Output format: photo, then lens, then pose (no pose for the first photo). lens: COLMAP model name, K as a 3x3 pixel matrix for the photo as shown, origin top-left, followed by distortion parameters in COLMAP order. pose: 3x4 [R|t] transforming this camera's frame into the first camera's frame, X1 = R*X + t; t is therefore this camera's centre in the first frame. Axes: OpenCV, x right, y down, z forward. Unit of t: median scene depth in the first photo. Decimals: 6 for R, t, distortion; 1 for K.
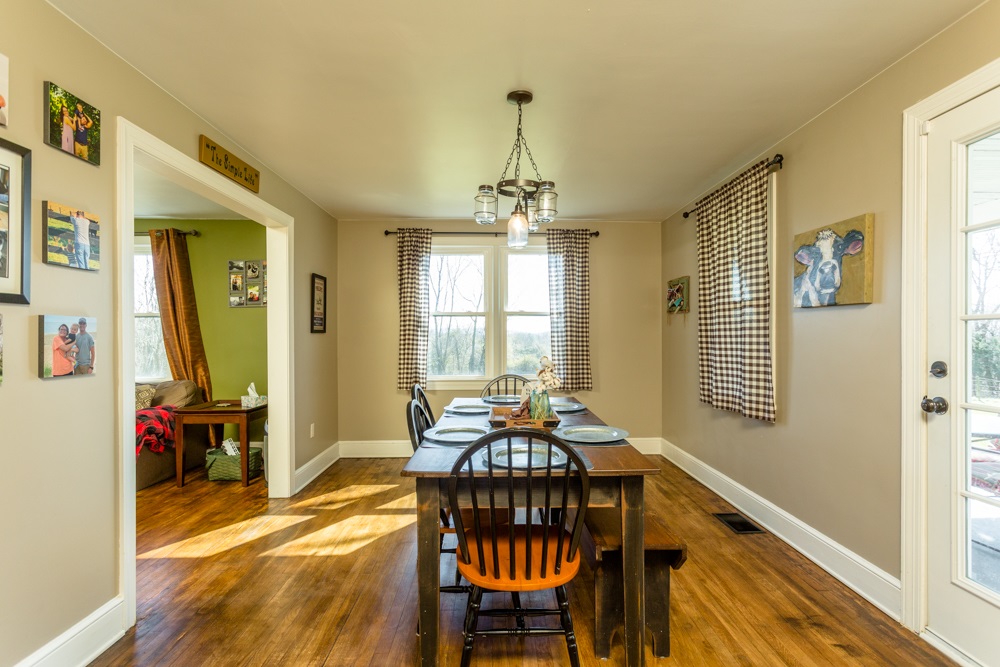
lens RADIAL K [[476.2, 0, 507.9], [0, 476.2, 339.2], [0, 0, 1]] dist [-0.004226, 0.003939]
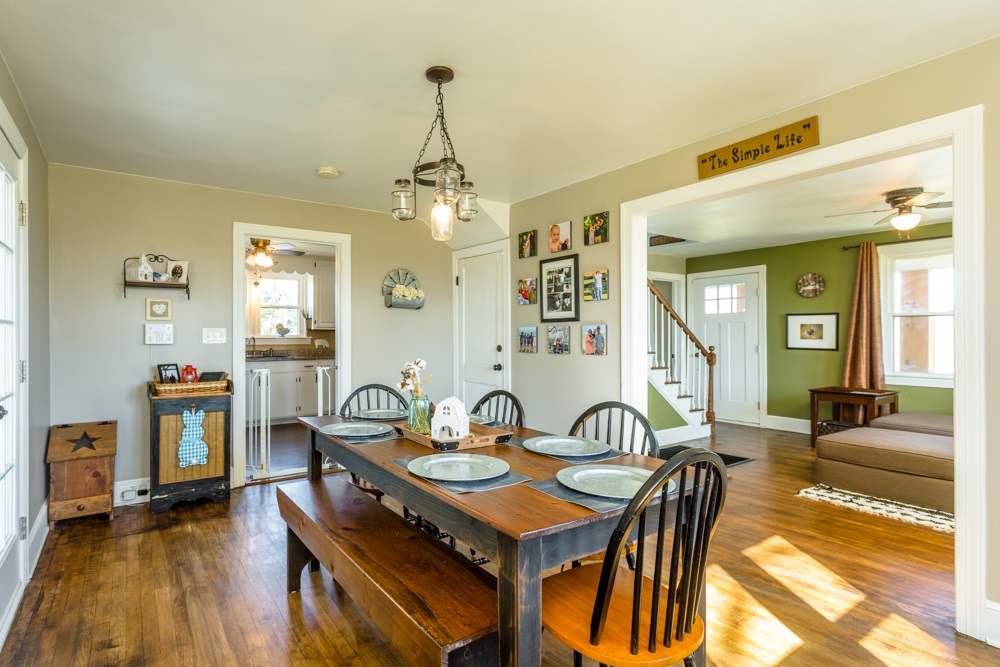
lens RADIAL K [[502.6, 0, 454.8], [0, 502.6, 335.5], [0, 0, 1]] dist [-0.011530, 0.000034]
pose [[-0.854150, 0.004562, -0.520006, 0.405658], [0.001803, 0.999981, 0.005811, -0.010446], [0.520023, 0.004026, -0.854143, 1.481631]]
